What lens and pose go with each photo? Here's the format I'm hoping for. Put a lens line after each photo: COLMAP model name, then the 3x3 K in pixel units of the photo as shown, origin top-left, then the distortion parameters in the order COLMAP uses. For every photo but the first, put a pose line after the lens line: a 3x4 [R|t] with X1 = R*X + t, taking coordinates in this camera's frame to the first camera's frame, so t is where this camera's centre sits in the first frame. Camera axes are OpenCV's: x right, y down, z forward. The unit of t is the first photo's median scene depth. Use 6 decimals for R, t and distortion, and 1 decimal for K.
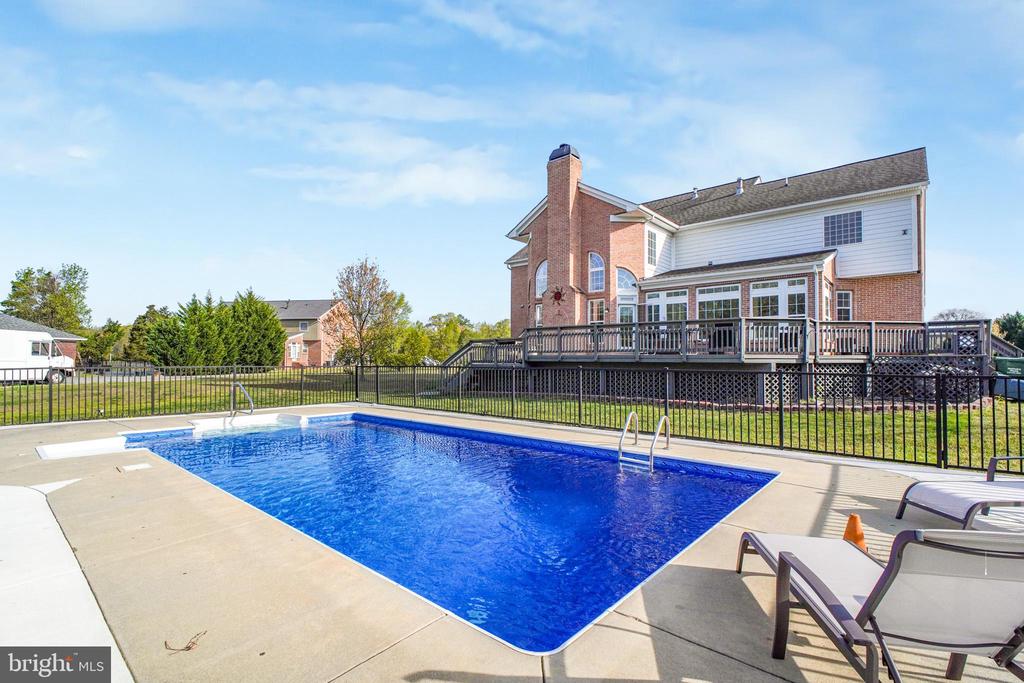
lens RADIAL K [[475.5, 0, 501.1], [0, 475.5, 350.9], [0, 0, 1]] dist [0.014889, -0.015860]
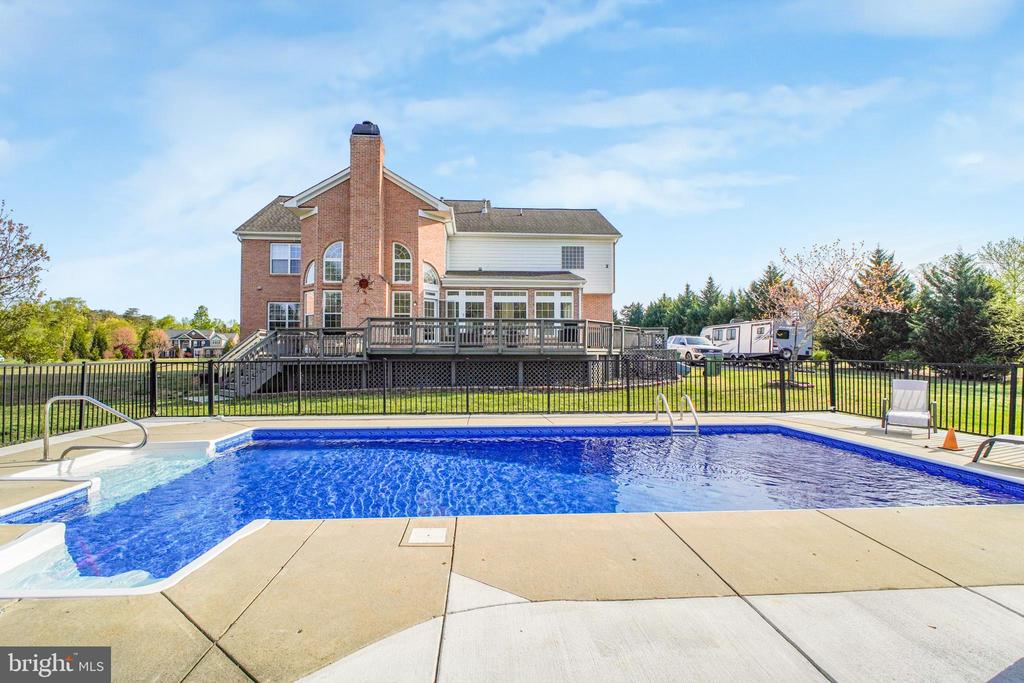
lens RADIAL K [[471.1, 0, 503.0], [0, 471.1, 344.5], [0, 0, 1]] dist [0.001776, -0.006722]
pose [[0.701265, 0.011361, 0.712810, -0.365527], [-0.011961, 0.999920, -0.004169, 0.003477], [-0.712800, -0.005602, 0.701345, 0.175315]]
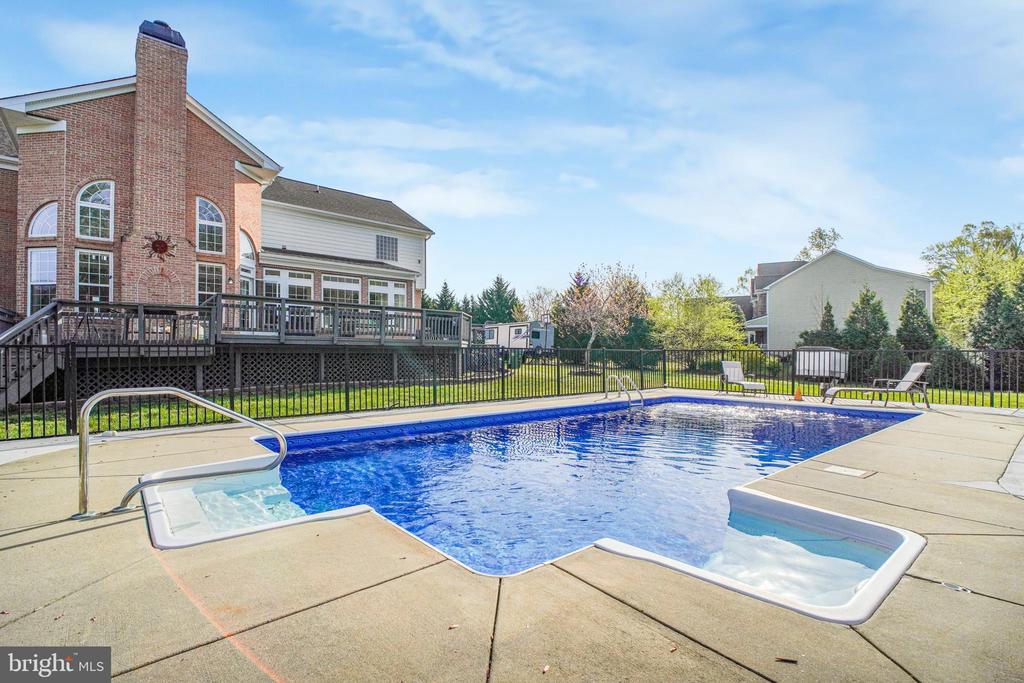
lens RADIAL K [[475.5, 0, 501.1], [0, 475.5, 350.9], [0, 0, 1]] dist [0.014889, -0.015860]
pose [[0.145961, 0.006601, 0.989268, -0.499991], [-0.016843, 0.999849, -0.004187, 0.026216], [-0.989147, -0.016051, 0.146050, 0.458683]]
